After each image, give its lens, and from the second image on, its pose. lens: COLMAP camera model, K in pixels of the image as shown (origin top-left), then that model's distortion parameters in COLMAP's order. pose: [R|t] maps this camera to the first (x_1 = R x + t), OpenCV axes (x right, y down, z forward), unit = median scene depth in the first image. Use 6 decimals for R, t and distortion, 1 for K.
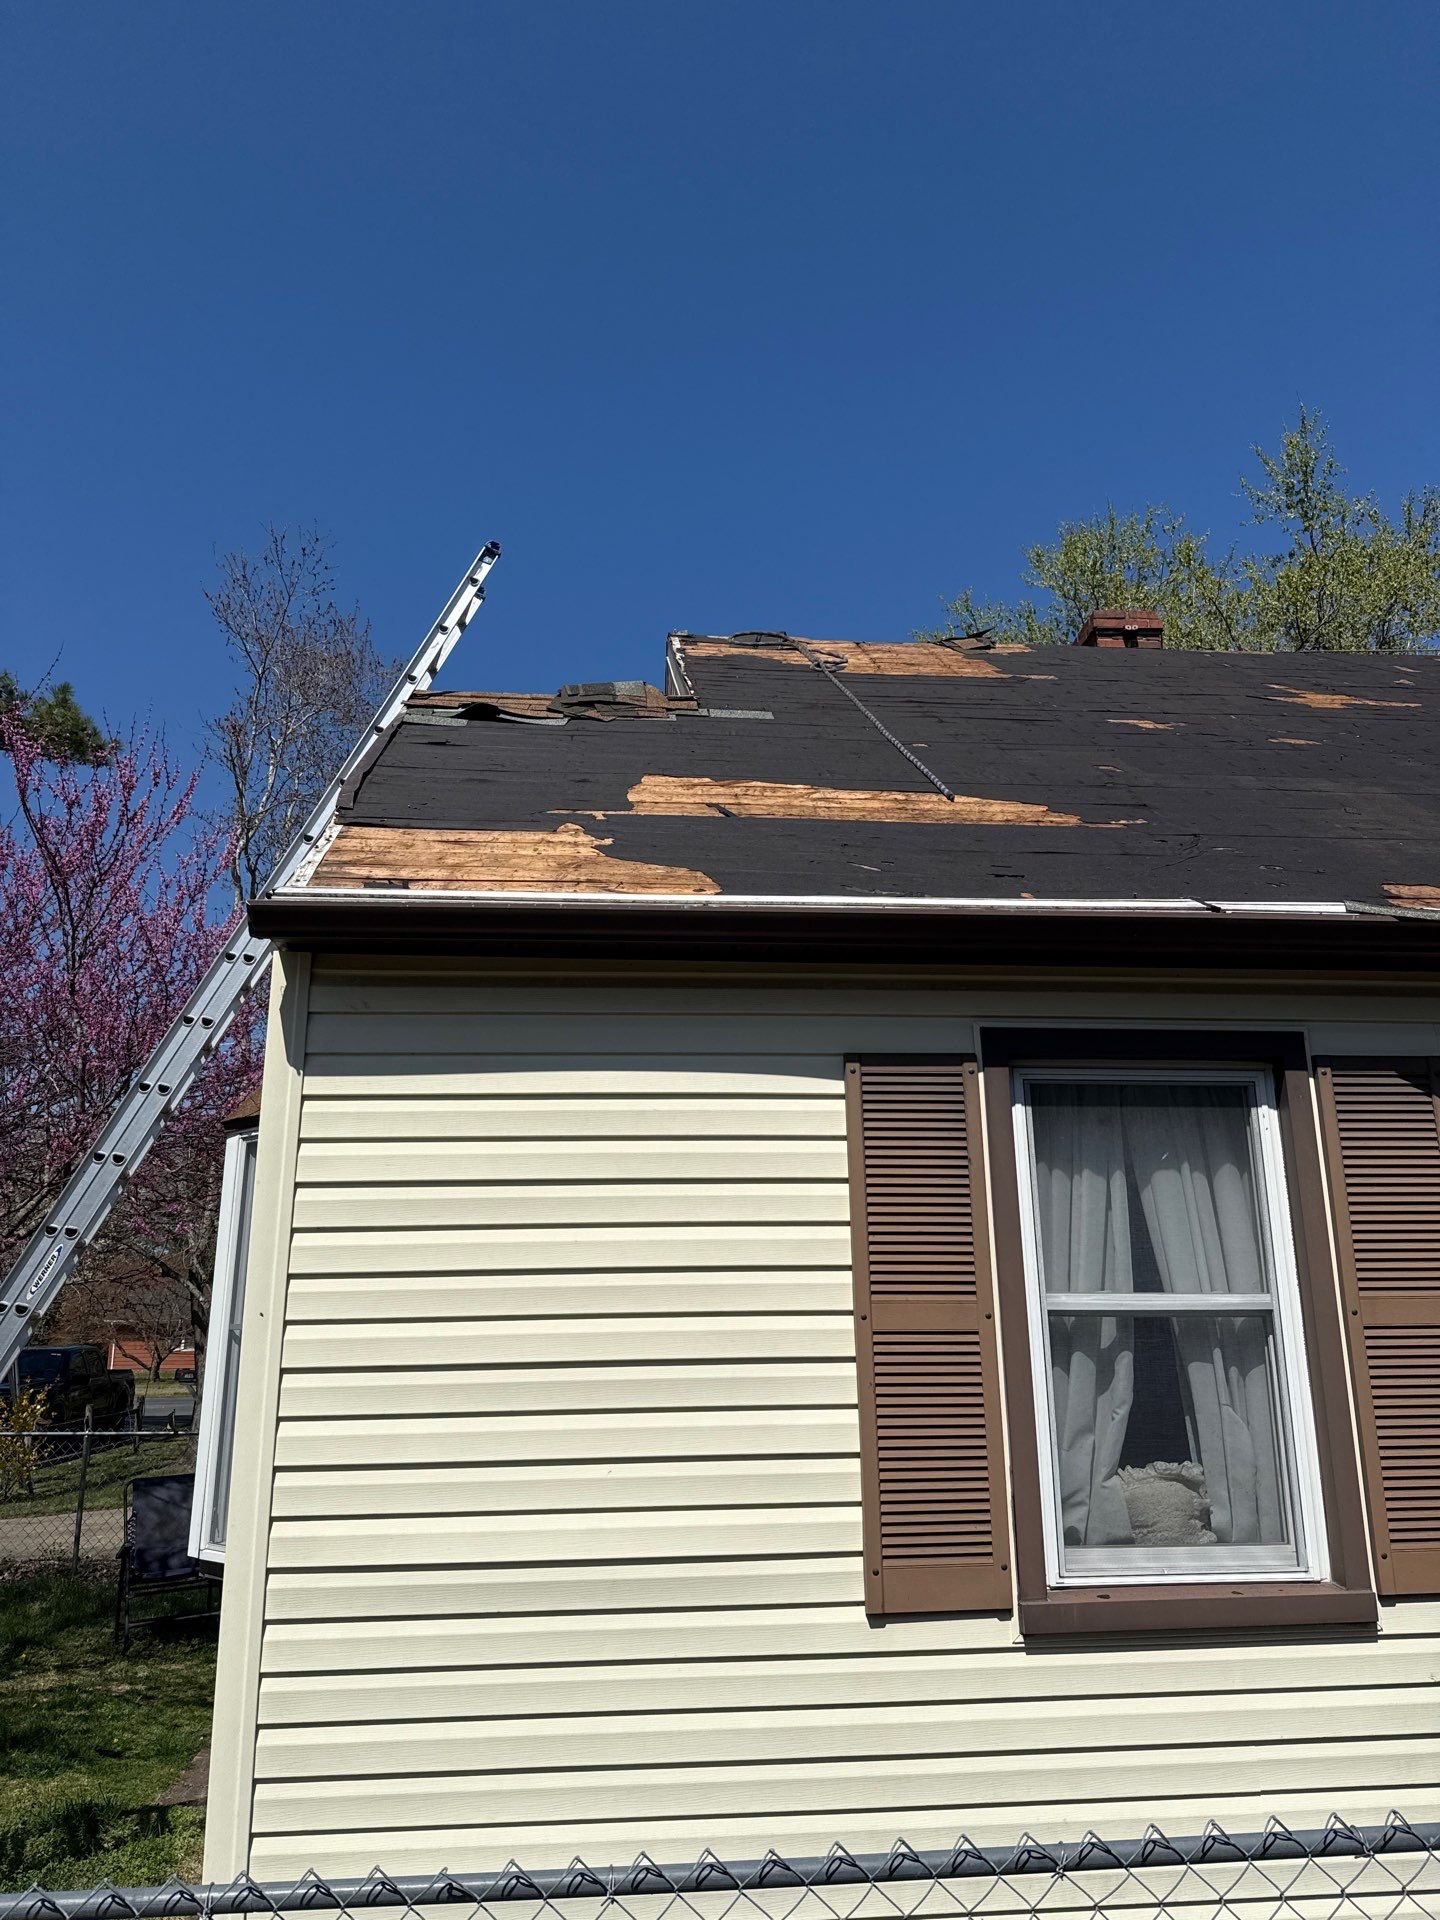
lens RADIAL K [[1370.5, 0, 720.0], [0, 1370.5, 960.0], [0, 0, 1]] dist [0.171778, -0.413006]
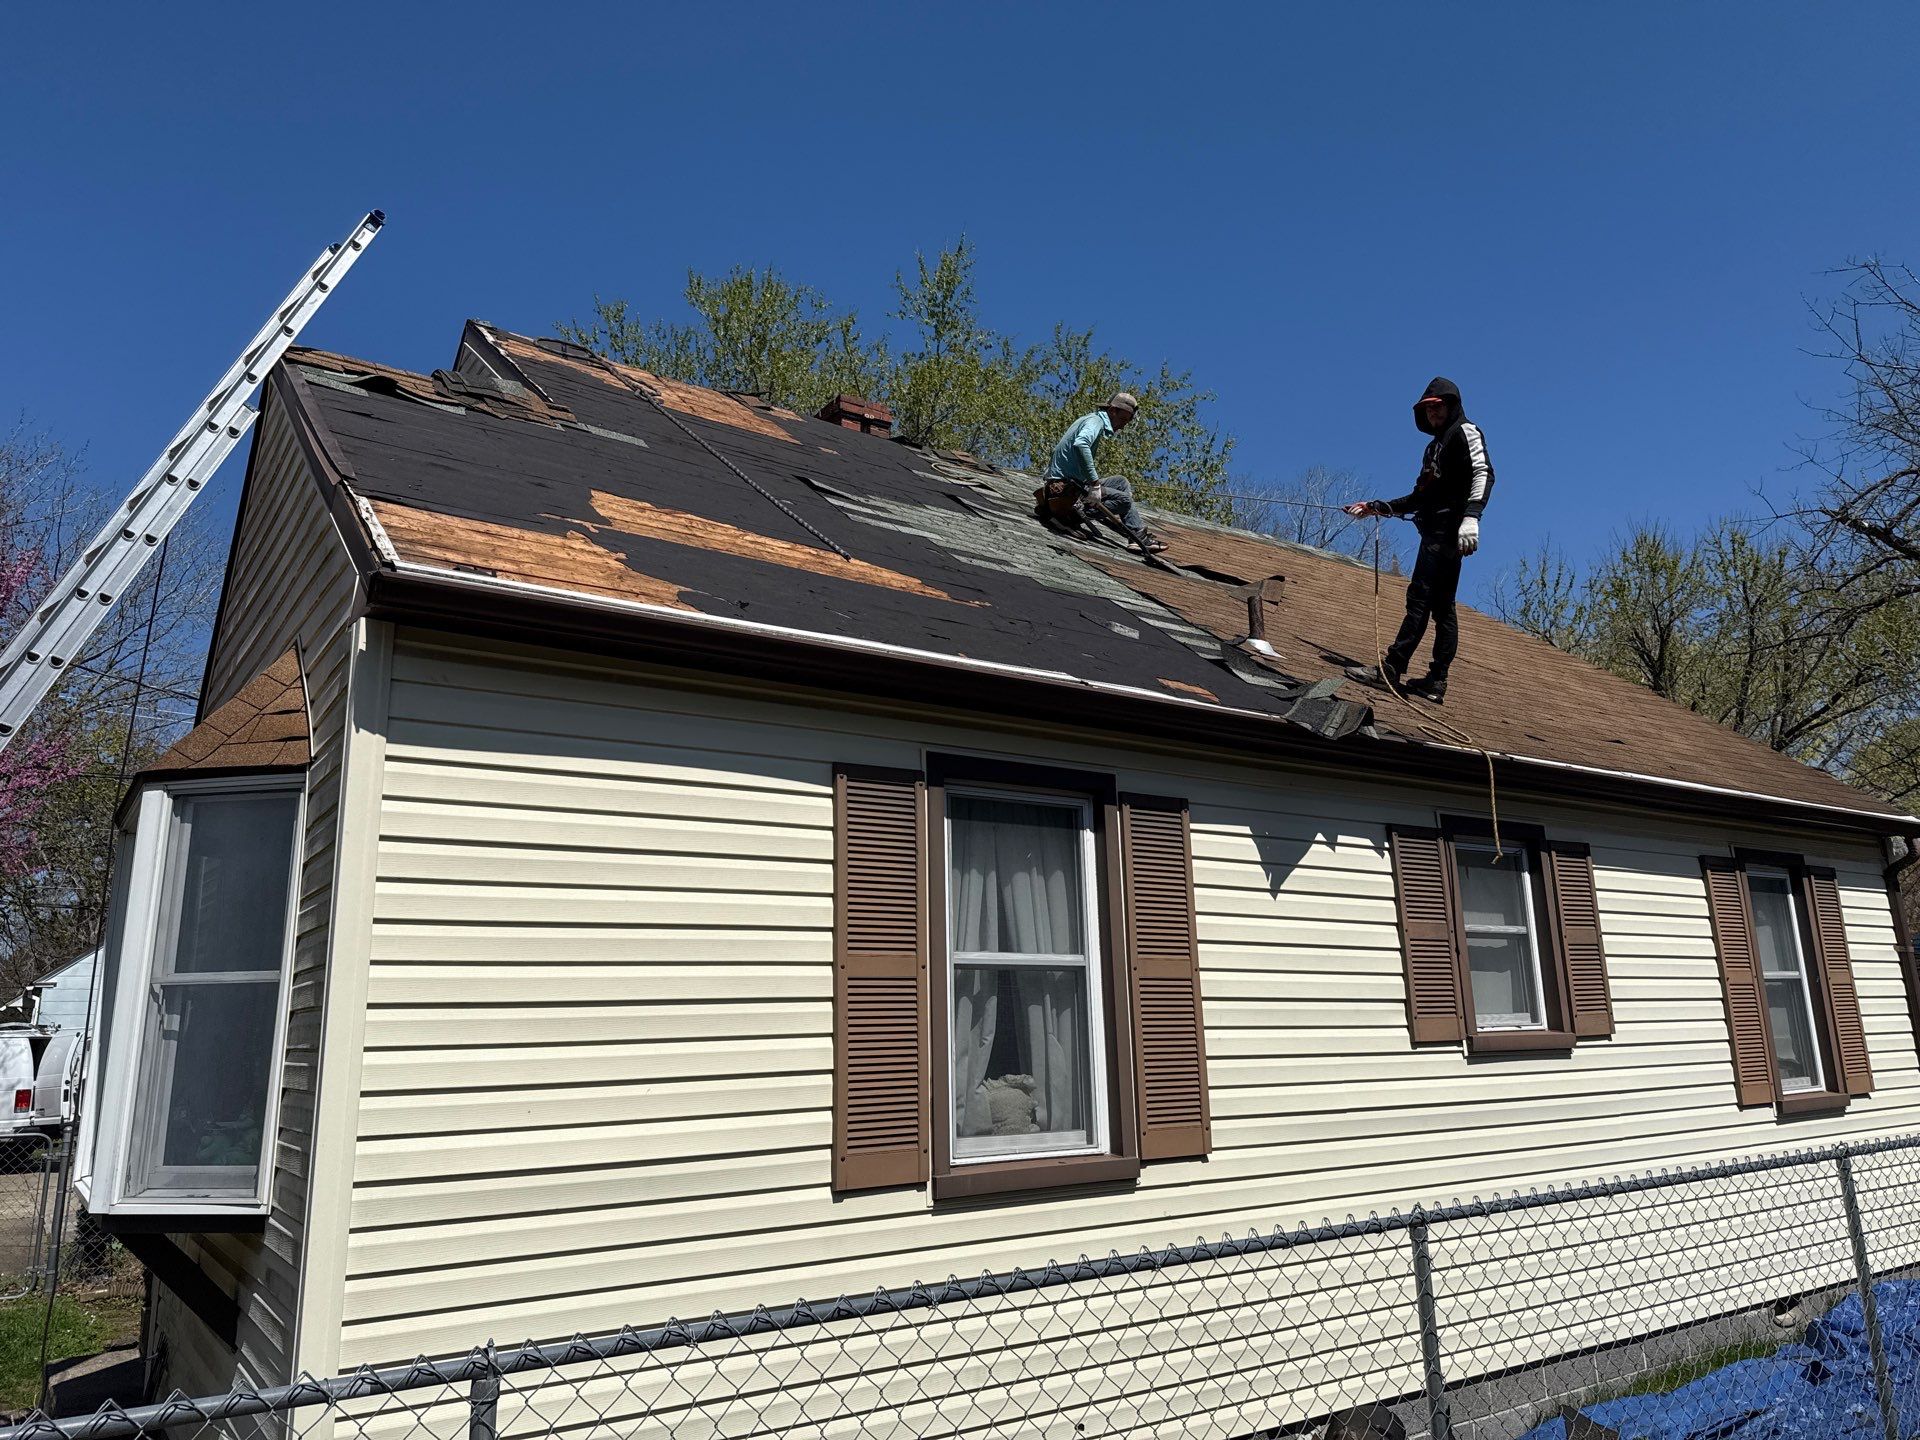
lens RADIAL K [[1353.6, 0, 962.4], [0, 1353.6, 691.5], [0, 0, 1]] dist [0.114606, -0.179199]
pose [[0.861401, 0.118081, 0.494010, -0.433944], [-0.125698, 0.991907, -0.017913, 0.011100], [-0.492127, -0.046666, 0.869272, -0.138892]]
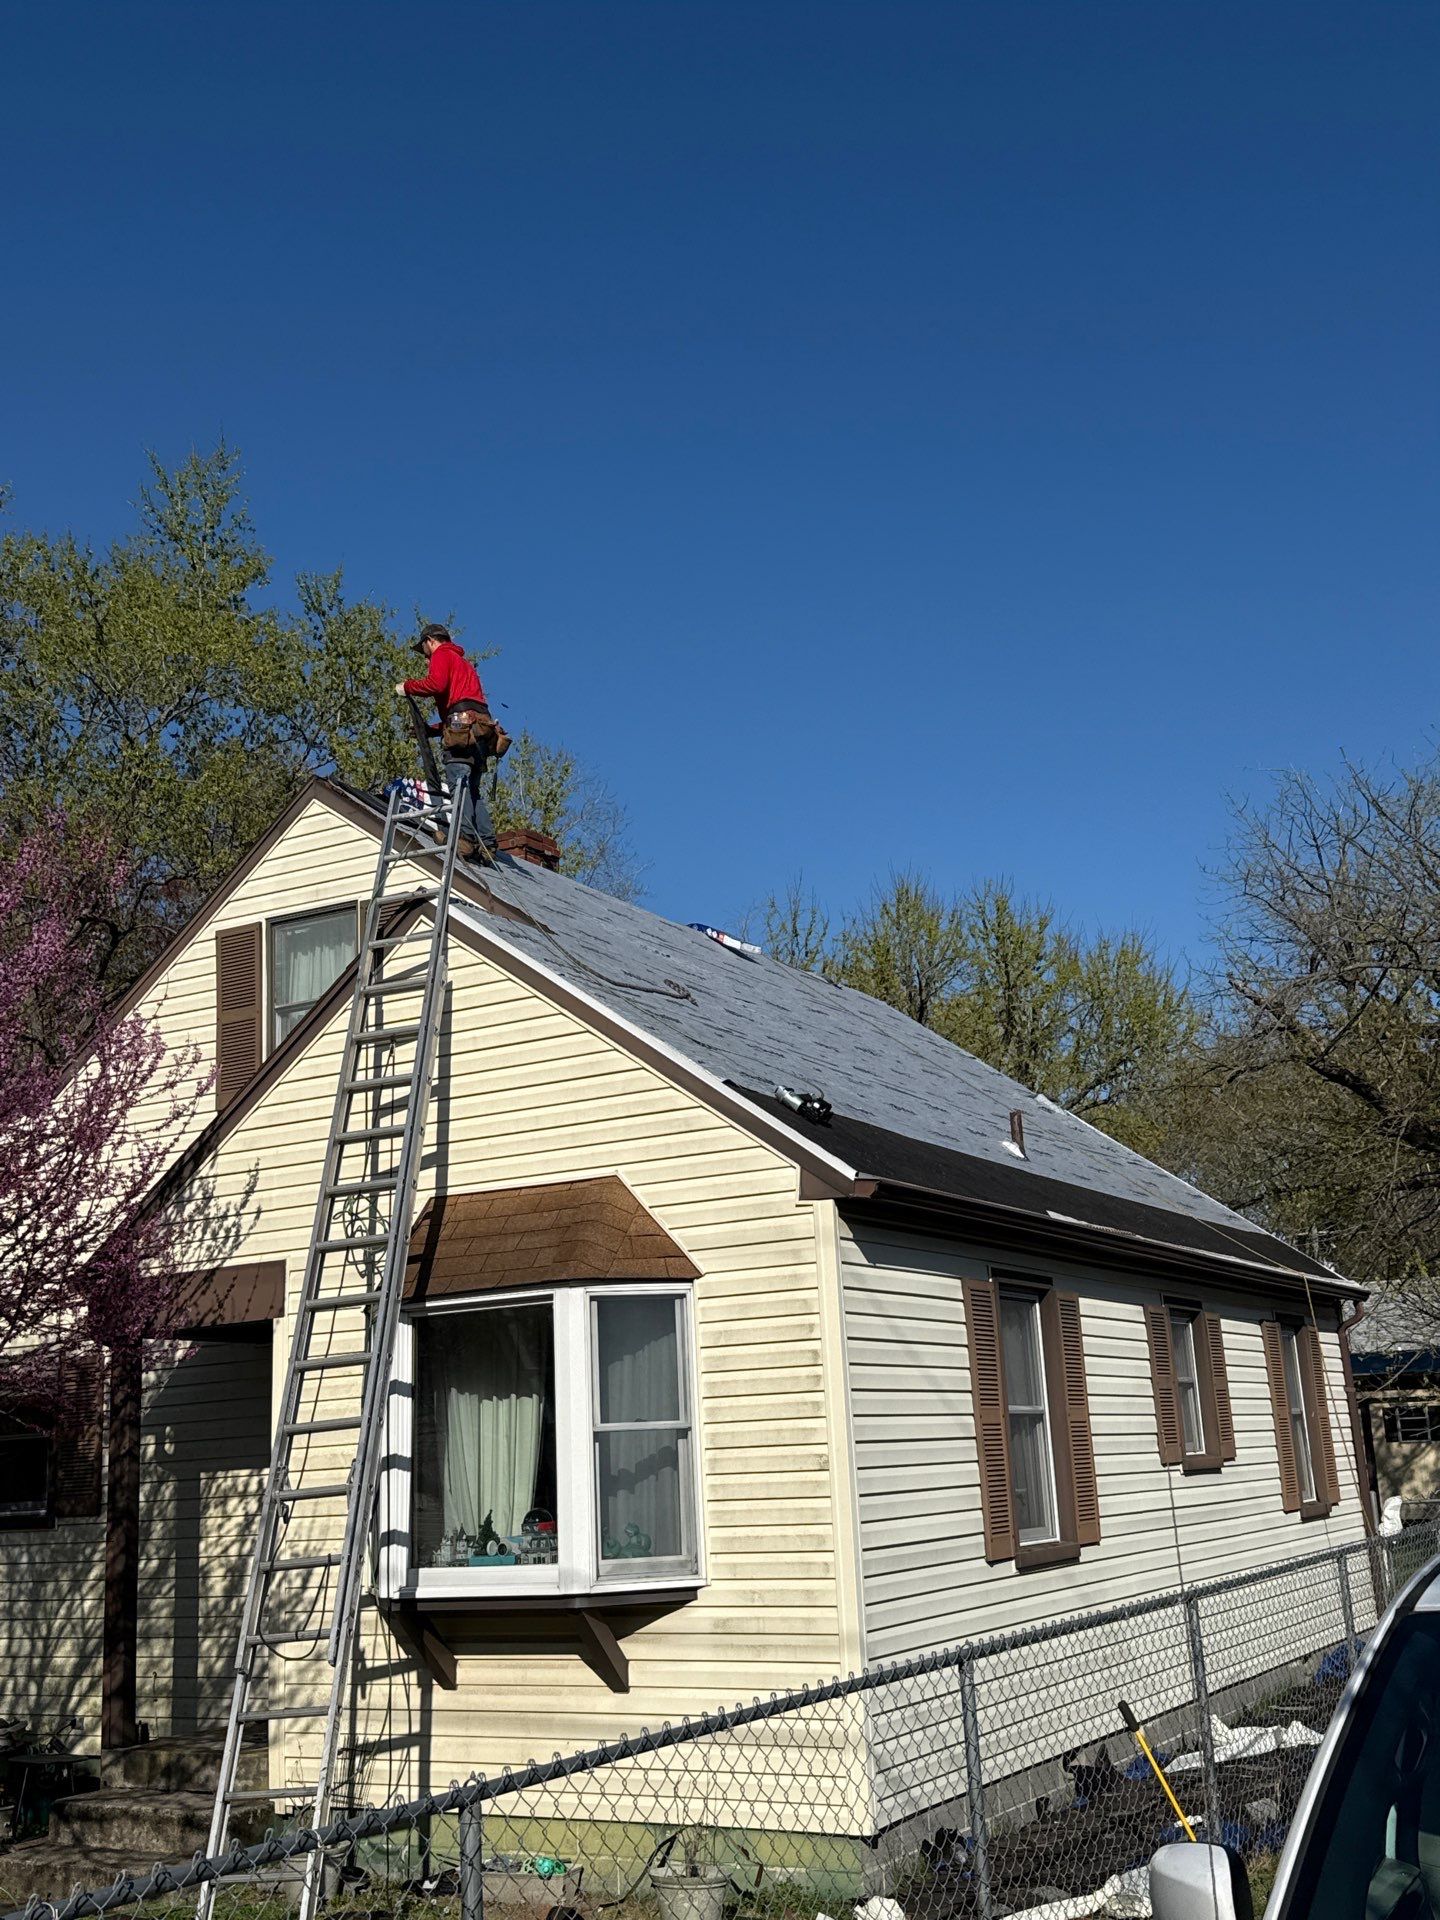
lens RADIAL K [[2149.8, 0, 714.8], [0, 2149.8, 904.7], [0, 0, 1]] dist [0.192682, -0.479886]
pose [[0.529483, 0.197406, 0.825032, -2.664248], [-0.186539, 0.975837, -0.113773, -0.030582], [-0.827557, -0.093660, 0.553514, -0.321111]]
